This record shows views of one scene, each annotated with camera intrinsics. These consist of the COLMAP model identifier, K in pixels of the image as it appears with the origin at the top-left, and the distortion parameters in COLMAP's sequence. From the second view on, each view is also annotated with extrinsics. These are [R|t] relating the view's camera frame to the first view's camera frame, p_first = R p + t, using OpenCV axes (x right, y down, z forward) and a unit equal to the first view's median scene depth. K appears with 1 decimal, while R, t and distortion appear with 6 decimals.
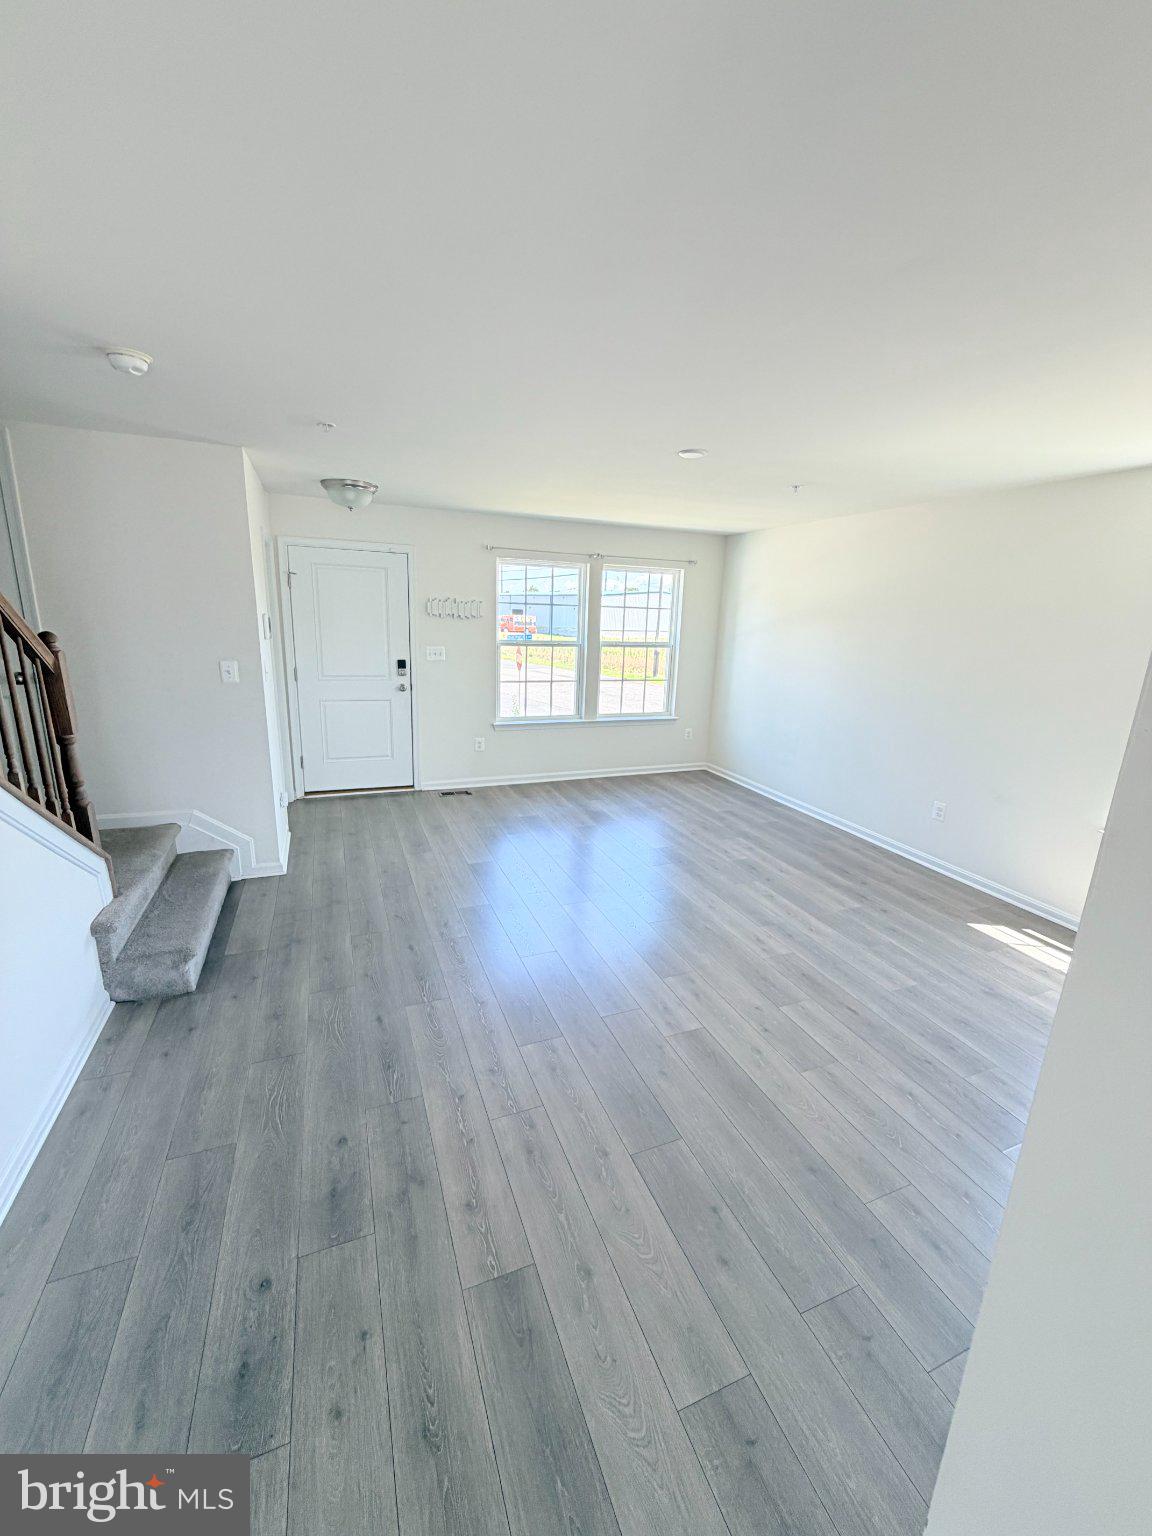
lens RADIAL K [[613.2, 0, 580.5], [0, 613.2, 743.1], [0, 0, 1]] dist [0.000667, 0.000192]
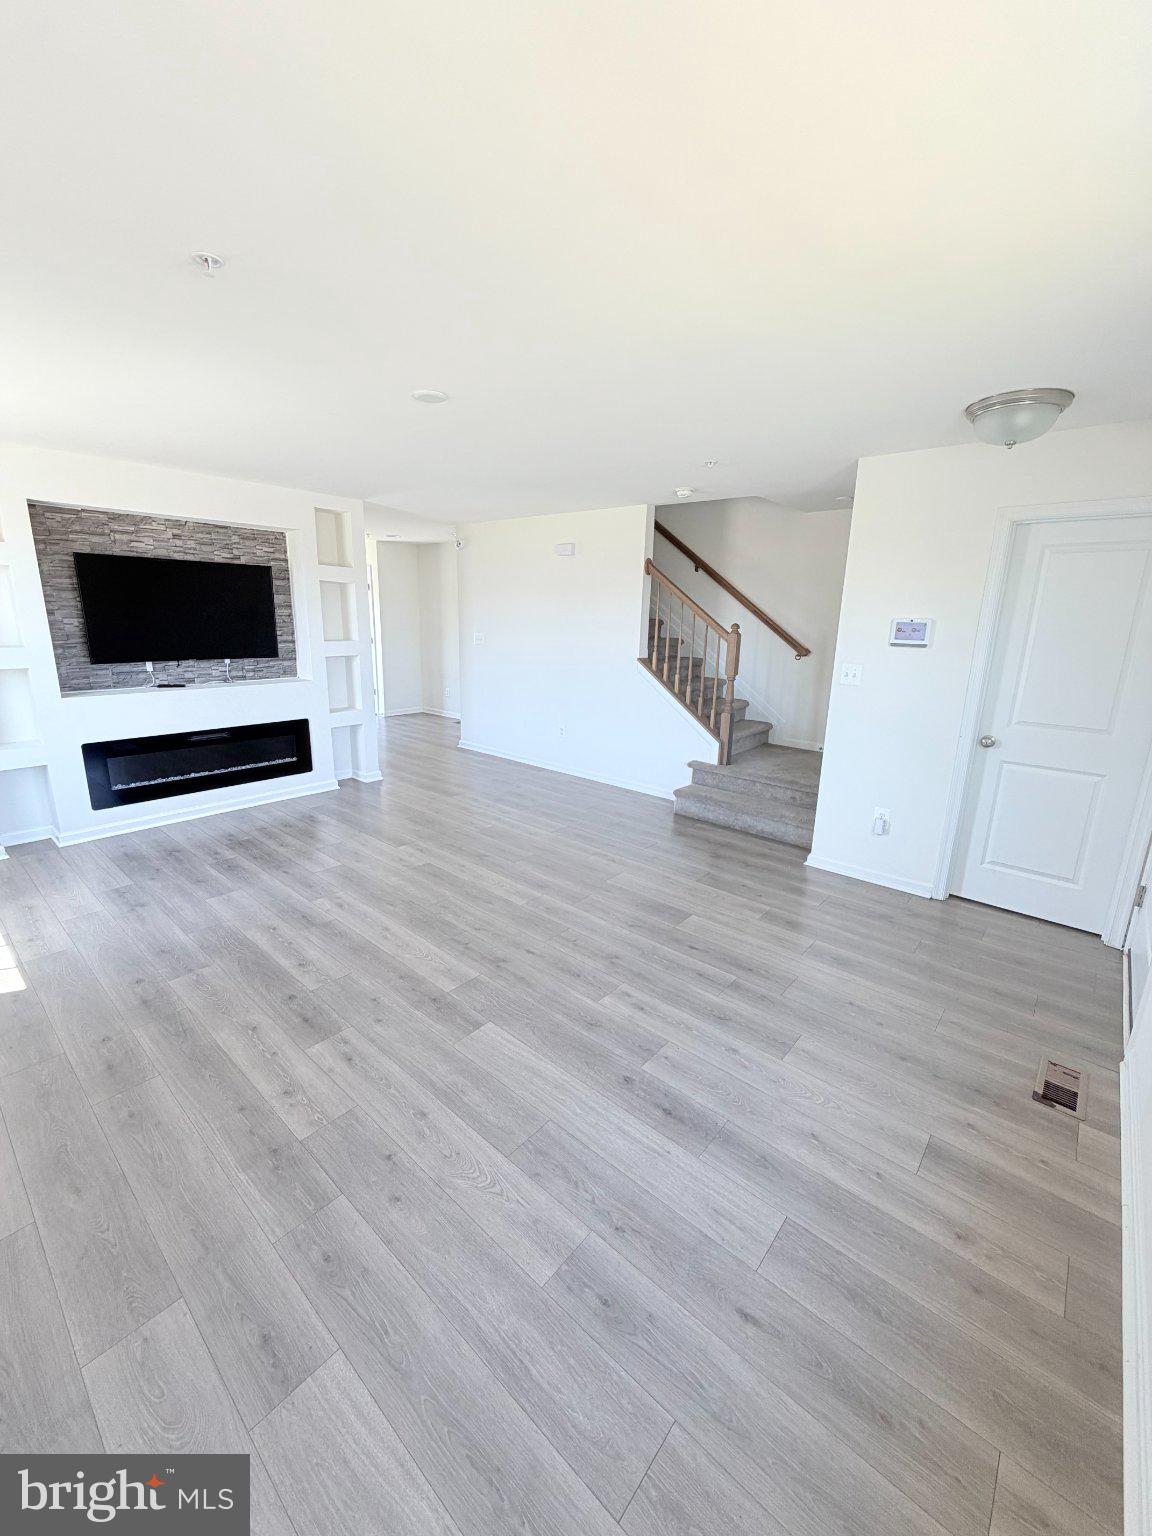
lens RADIAL K [[613.2, 0, 575.1], [0, 613.2, 772.3], [0, 0, 1]] dist [0.000667, 0.000192]
pose [[-0.891125, 0.062390, -0.449448, 0.300366], [-0.146355, 0.898046, 0.414841, -0.278012], [0.429507, 0.435455, -0.791141, 1.455768]]
